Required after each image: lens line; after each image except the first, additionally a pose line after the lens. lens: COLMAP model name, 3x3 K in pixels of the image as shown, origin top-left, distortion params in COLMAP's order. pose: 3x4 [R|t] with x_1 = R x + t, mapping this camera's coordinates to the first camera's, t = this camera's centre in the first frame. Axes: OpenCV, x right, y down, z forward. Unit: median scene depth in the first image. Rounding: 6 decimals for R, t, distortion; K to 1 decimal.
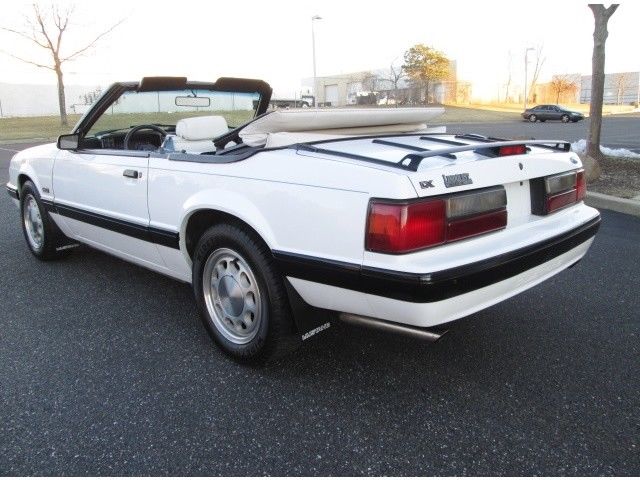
lens RADIAL K [[540.3, 0, 320.0], [0, 540.3, 240.0], [0, 0, 1]] dist [-0.046663, 0.012869]
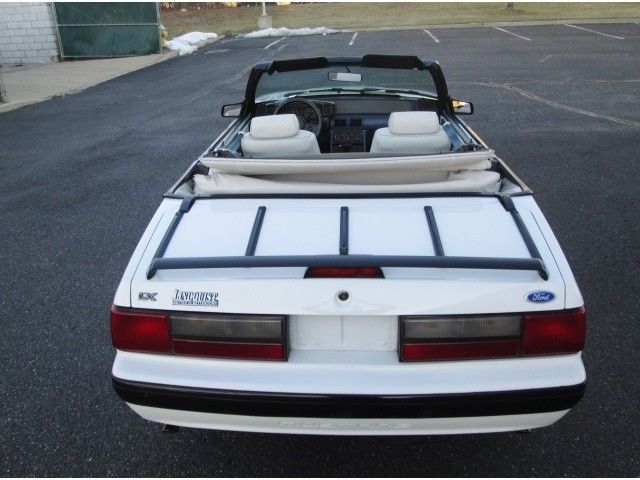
lens RADIAL K [[540.3, 0, 320.0], [0, 540.3, 240.0], [0, 0, 1]] dist [-0.046663, 0.012869]
pose [[0.686354, 0.301344, -0.661899, 0.057979], [-0.148946, 0.949070, 0.277635, -0.029207], [0.711852, -0.091968, 0.696282, 0.030588]]
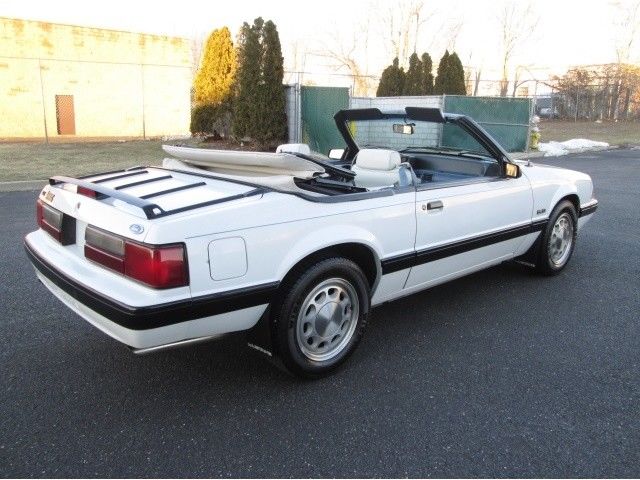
lens RADIAL K [[545.4, 0, 320.0], [0, 545.4, 240.0], [0, 0, 1]] dist [-0.043547, 0.000708]
pose [[-0.032547, 0.237647, -0.970806, 0.106097], [-0.234446, 0.942405, 0.238555, -0.032729], [0.971584, 0.235366, 0.025043, 0.104071]]
